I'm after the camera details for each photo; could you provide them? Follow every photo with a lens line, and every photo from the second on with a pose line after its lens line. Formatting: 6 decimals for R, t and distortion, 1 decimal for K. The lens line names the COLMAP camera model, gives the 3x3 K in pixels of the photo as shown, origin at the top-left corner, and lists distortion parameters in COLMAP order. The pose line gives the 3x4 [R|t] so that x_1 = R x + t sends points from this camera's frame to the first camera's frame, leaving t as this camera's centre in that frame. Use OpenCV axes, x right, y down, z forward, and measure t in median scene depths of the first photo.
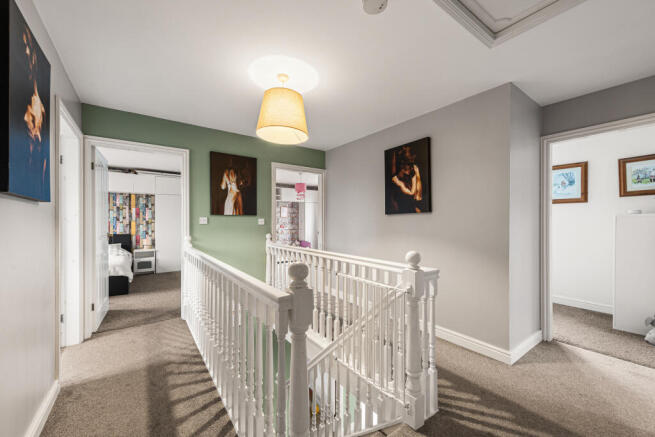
lens RADIAL K [[260.4, 0, 326.3], [0, 260.4, 221.5], [0, 0, 1]] dist [-0.000149, -0.000042]
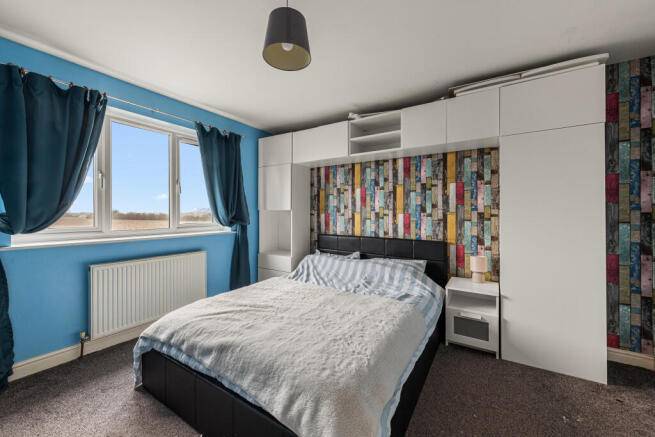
lens RADIAL K [[260.4, 0, 325.3], [0, 260.4, 216.0], [0, 0, 1]] dist [-0.000149, -0.000042]
pose [[0.372314, 0.004369, -0.928097, -0.403316], [0.002579, 0.999980, 0.005742, 0.000908], [0.928103, -0.004531, 0.372295, 0.628151]]
